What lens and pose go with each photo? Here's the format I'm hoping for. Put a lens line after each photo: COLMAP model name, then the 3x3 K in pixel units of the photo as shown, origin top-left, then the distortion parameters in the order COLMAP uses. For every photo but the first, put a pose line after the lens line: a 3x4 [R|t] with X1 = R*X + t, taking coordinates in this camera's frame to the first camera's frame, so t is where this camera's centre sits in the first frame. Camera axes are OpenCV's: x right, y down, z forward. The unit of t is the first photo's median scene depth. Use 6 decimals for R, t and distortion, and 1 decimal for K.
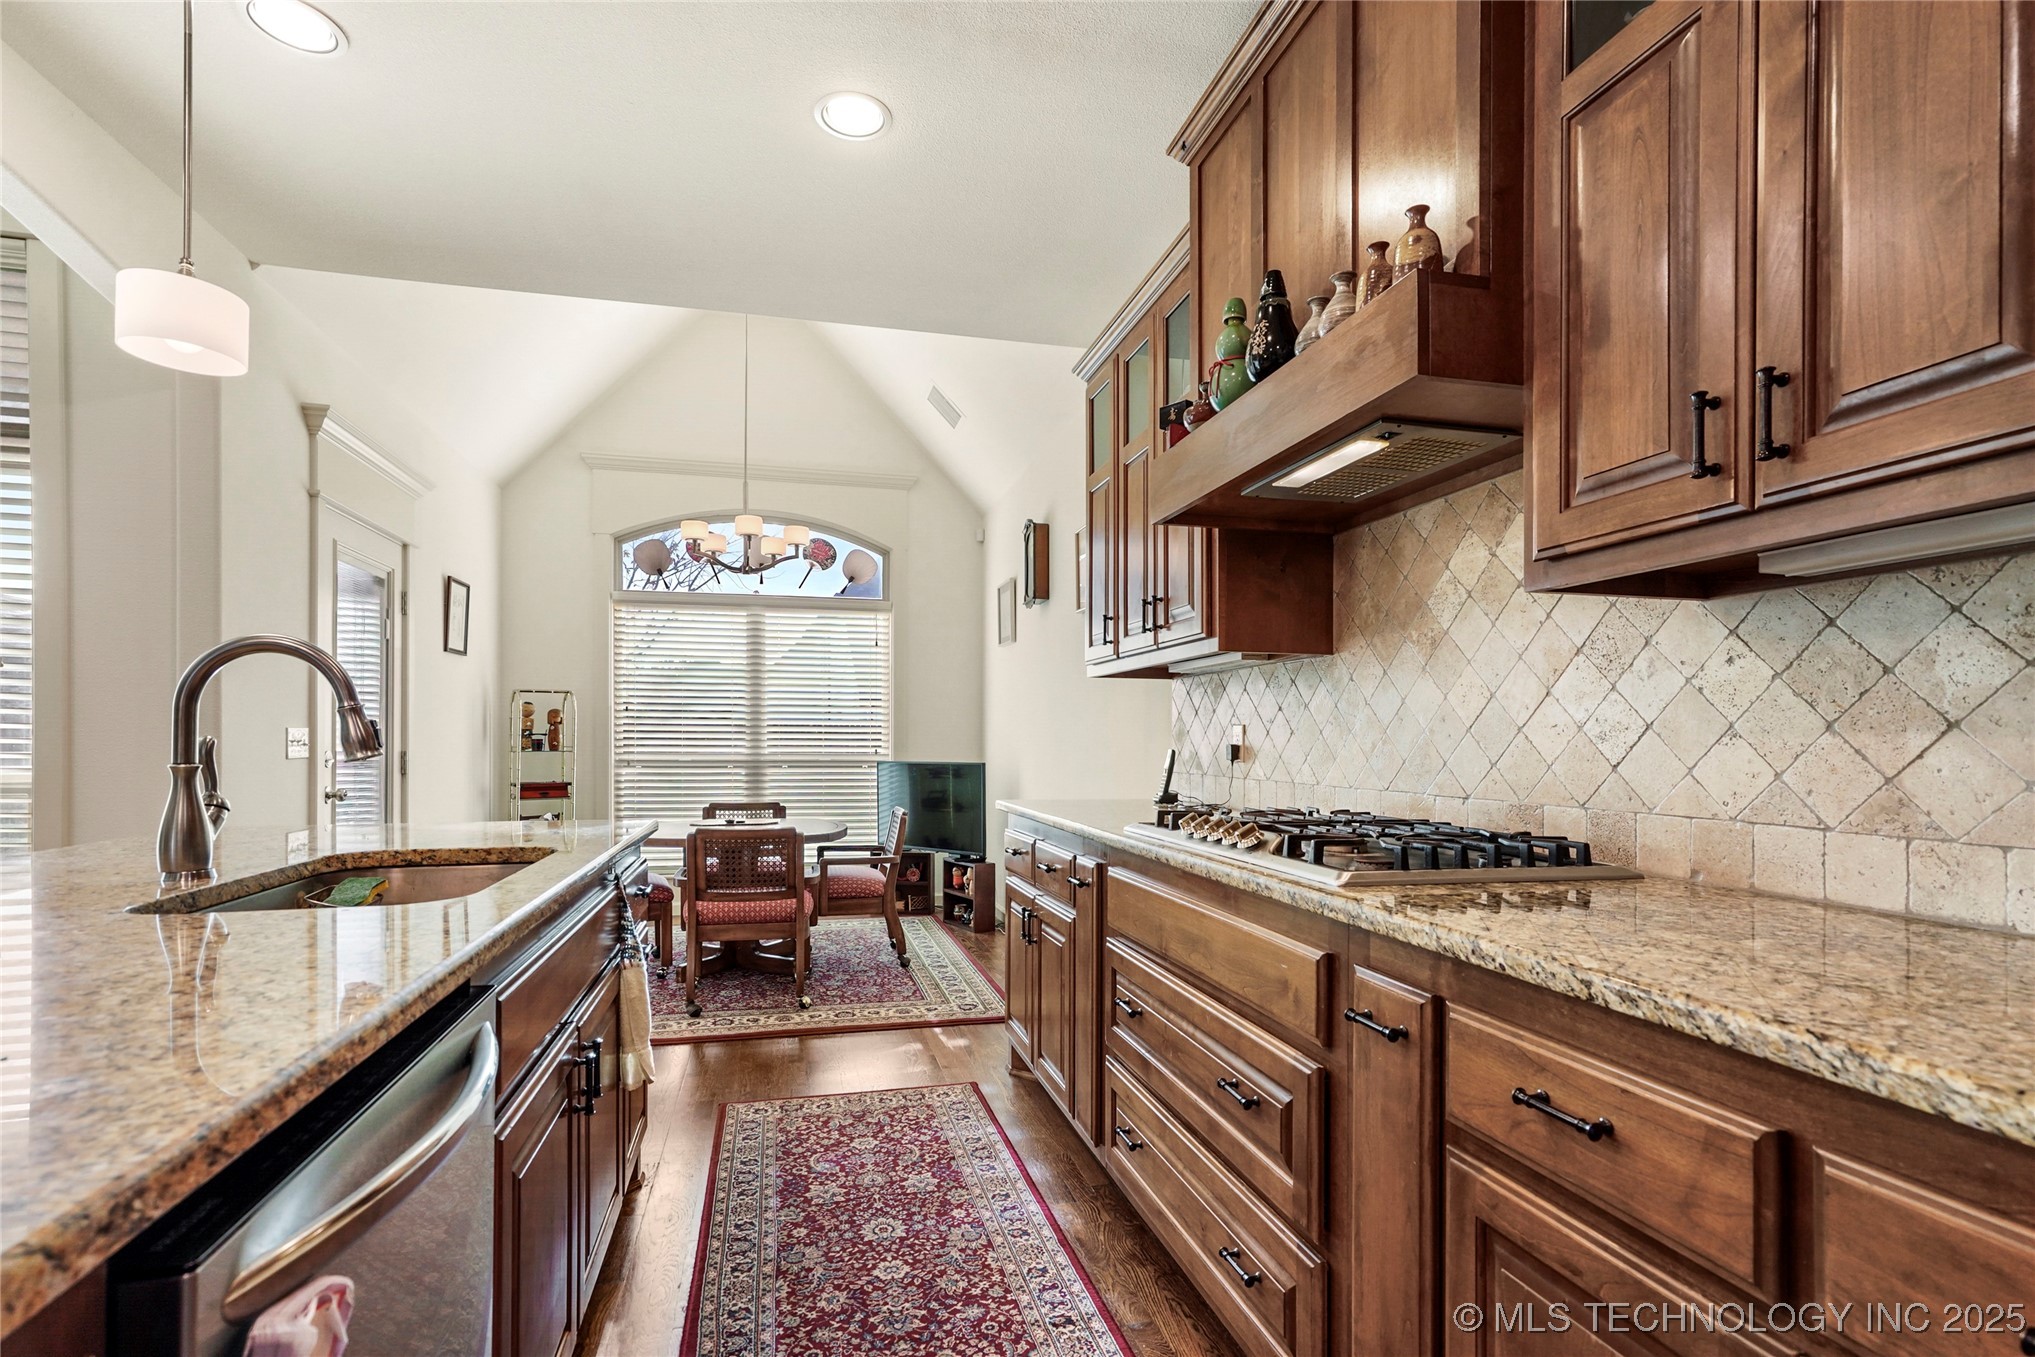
lens RADIAL K [[976.2, 0, 1012.2], [0, 976.2, 742.6], [0, 0, 1]] dist [0.010283, 0.000312]
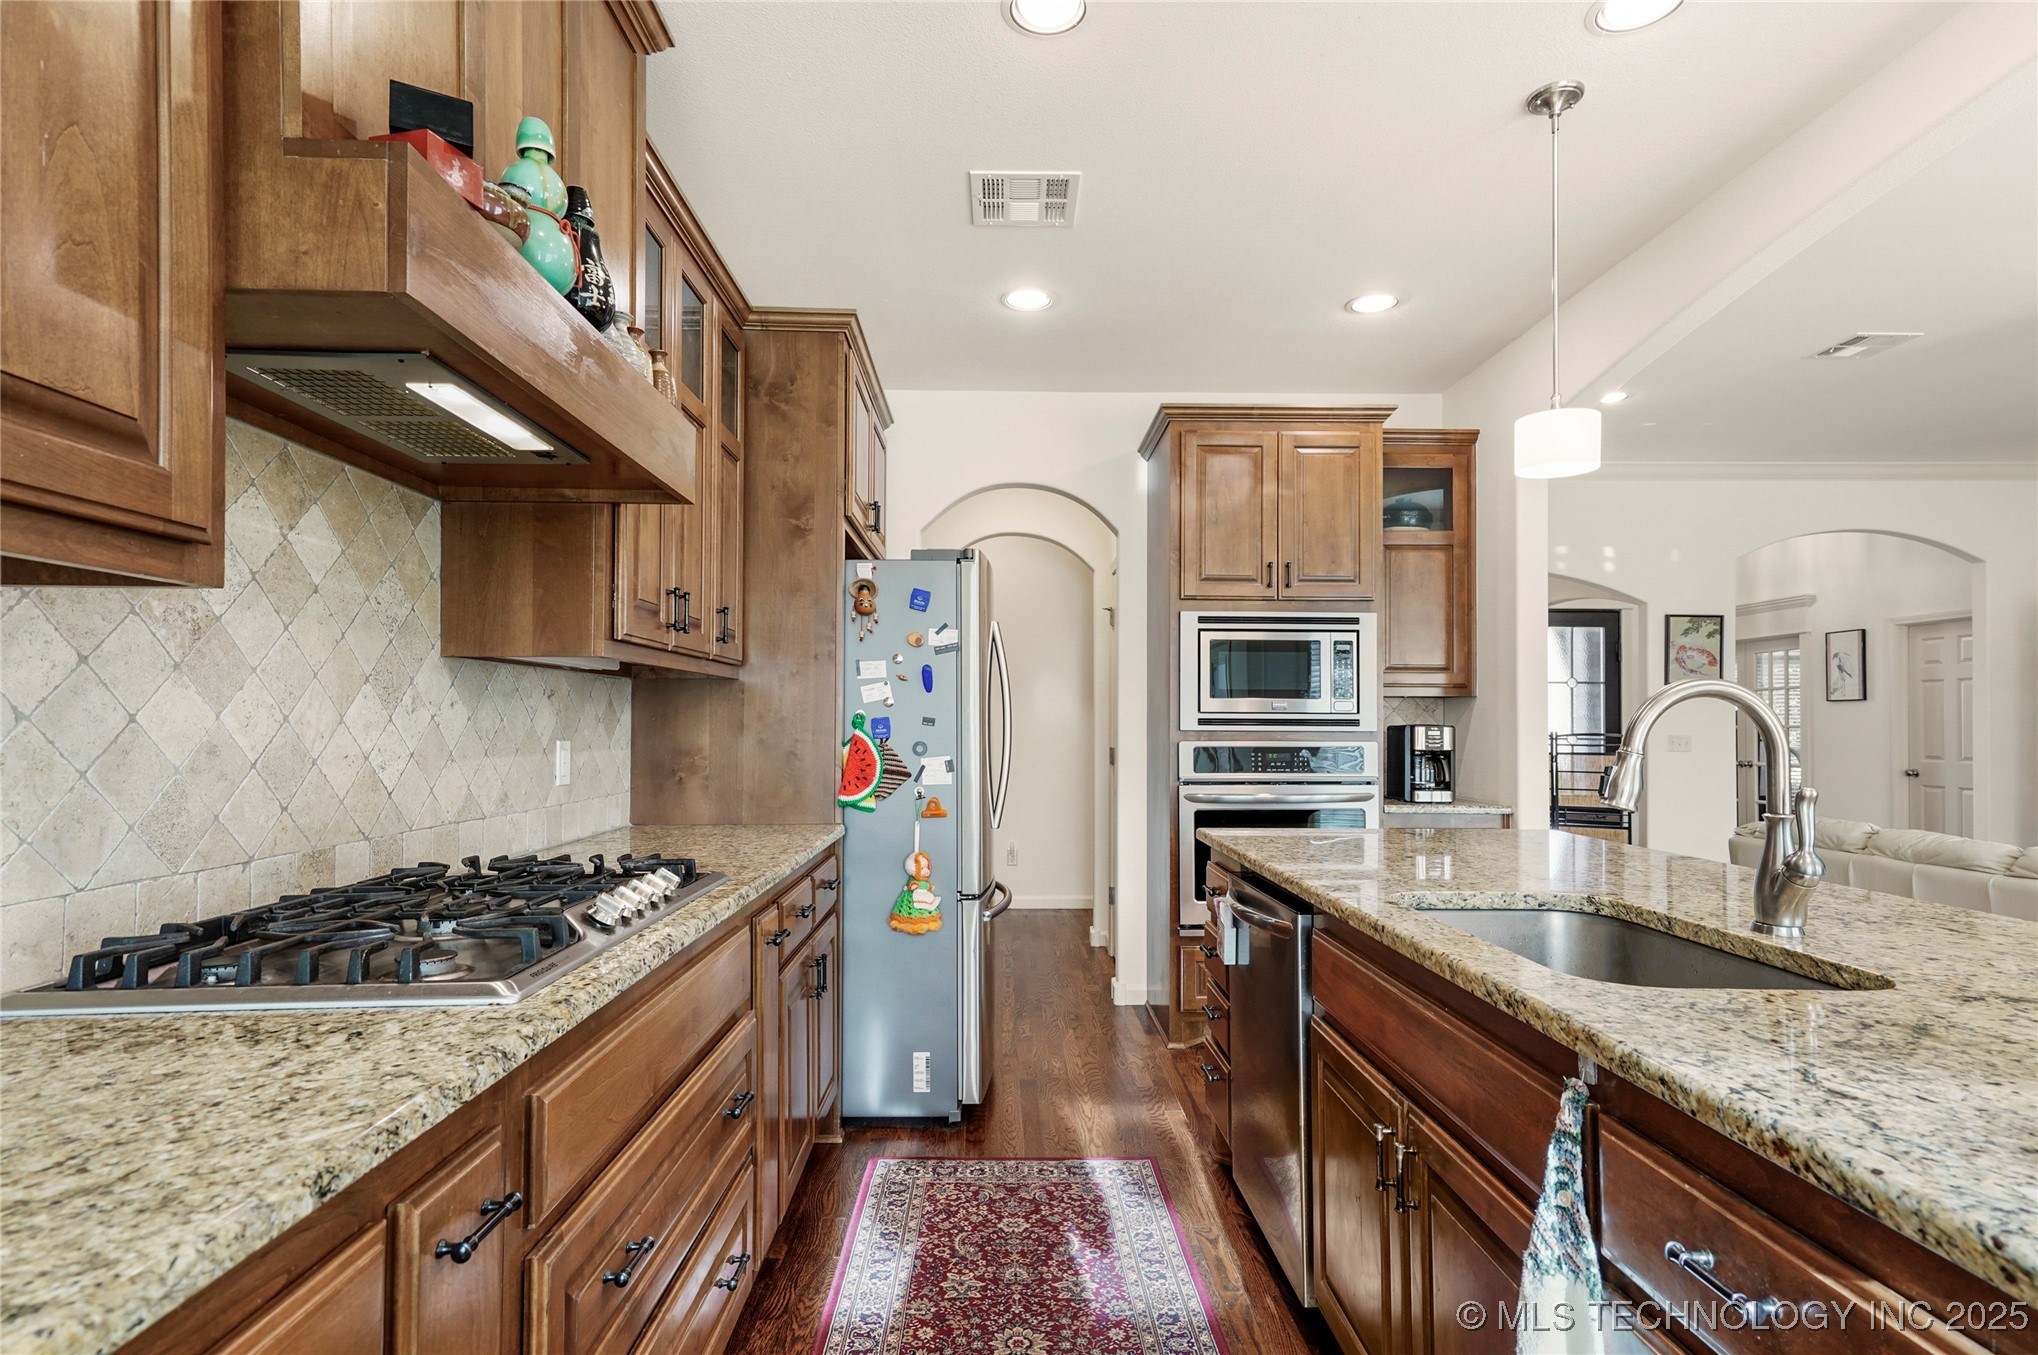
lens RADIAL K [[1041.9, 0, 1012.0], [0, 1041.9, 699.6], [0, 0, 1]] dist [0.000722, 0.017444]
pose [[-0.973584, -0.001315, 0.228327, -0.238316], [-0.005783, 0.999805, -0.018897, -0.047786], [-0.228258, -0.019718, -0.973401, 1.551094]]
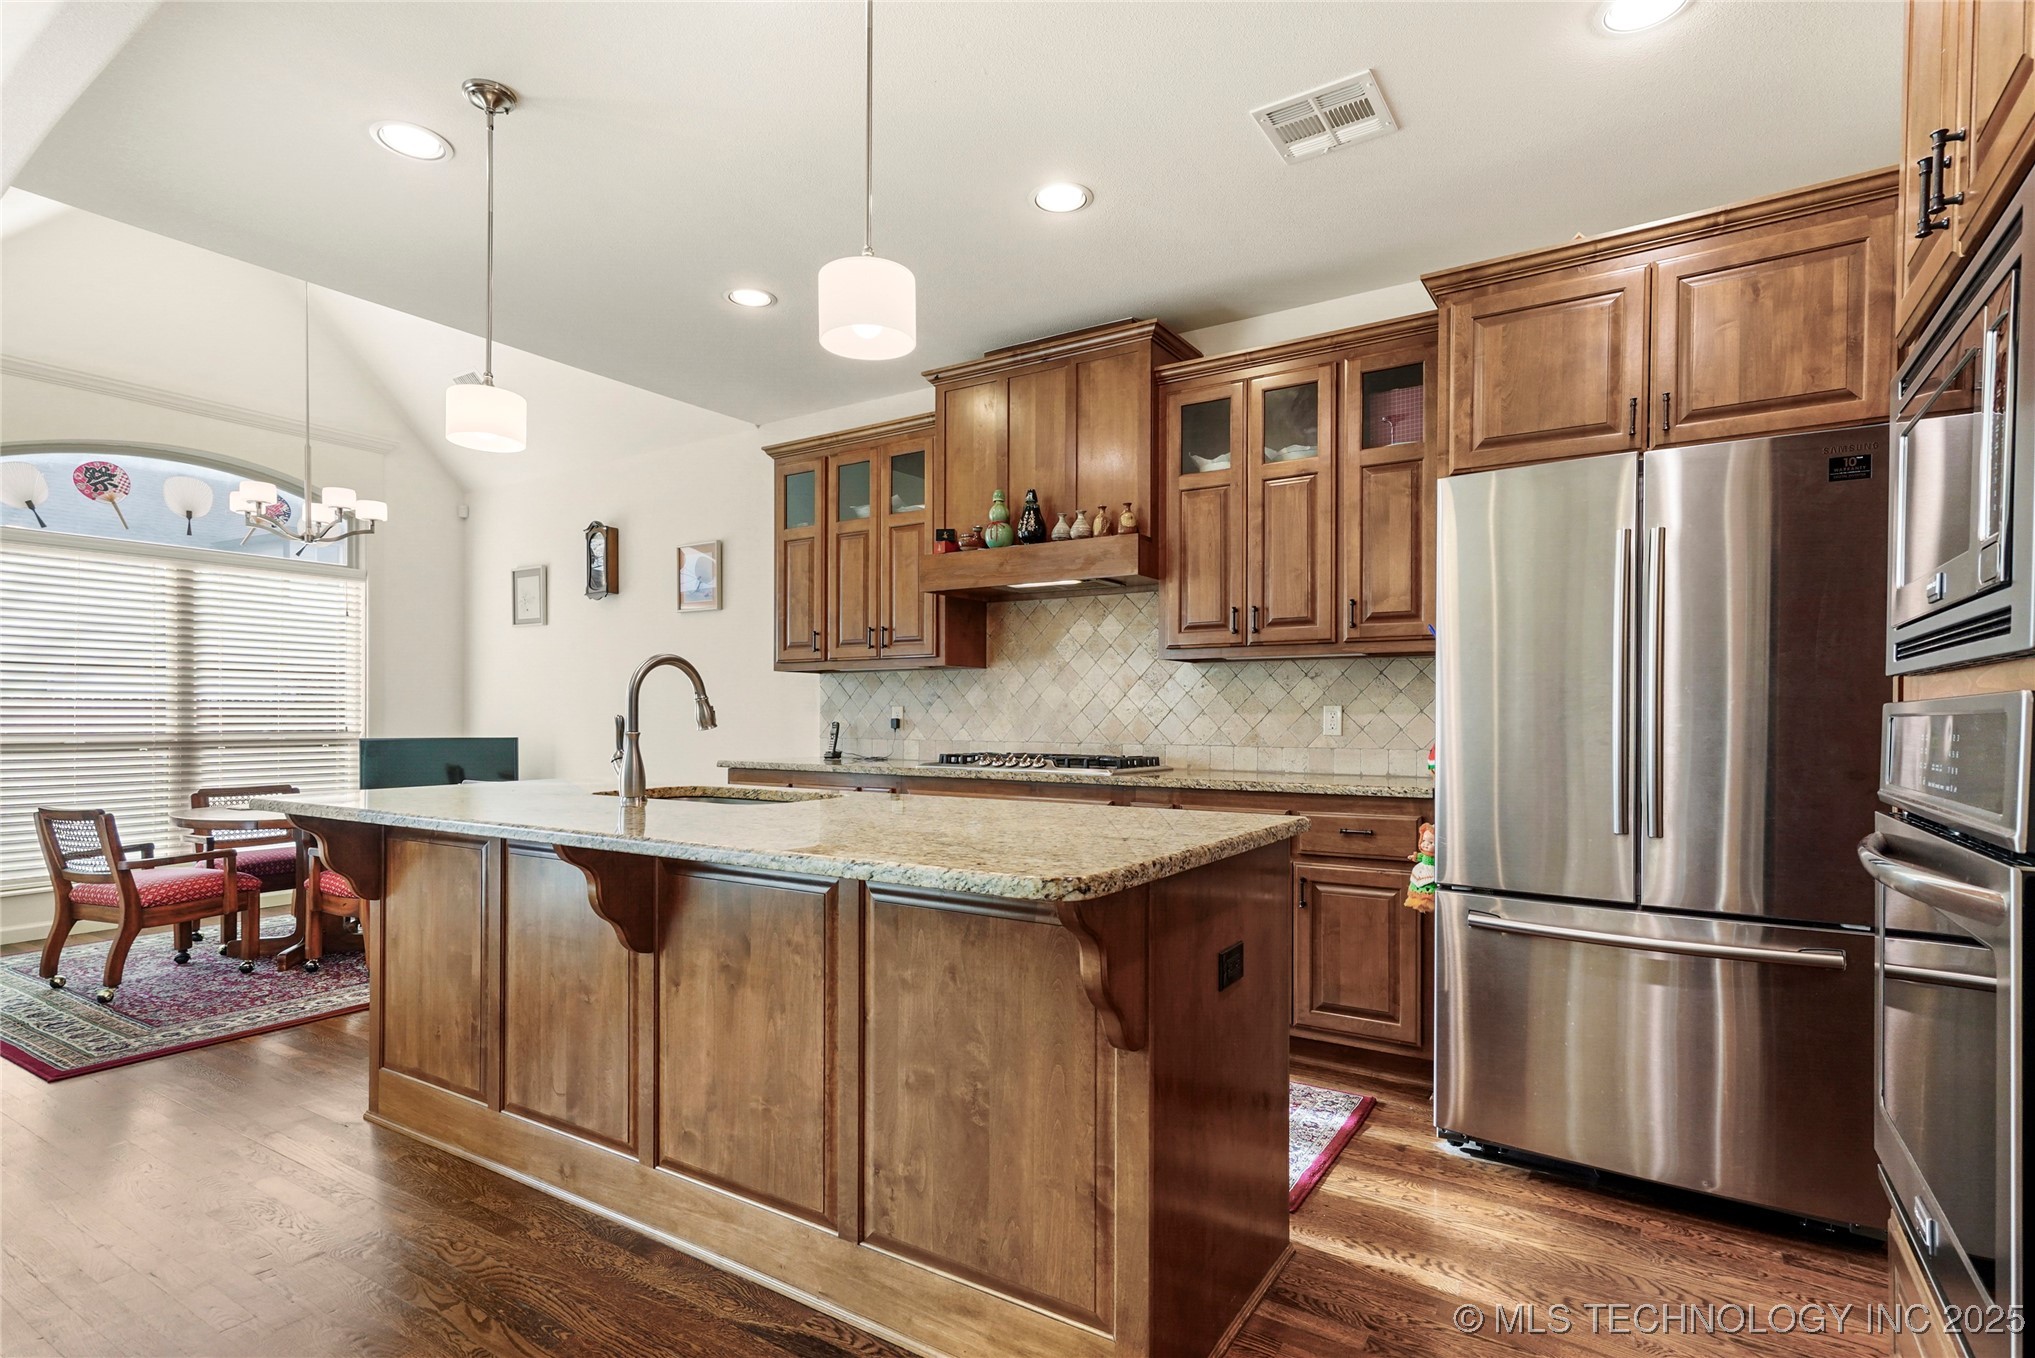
lens RADIAL K [[1013.8, 0, 1019.8], [0, 1013.8, 725.3], [0, 0, 1]] dist [0.000215, 0.017587]
pose [[0.723267, -0.009300, 0.690506, -1.101463], [0.004049, 0.999949, 0.009226, -0.002365], [-0.690557, -0.003877, 0.723268, -0.477004]]
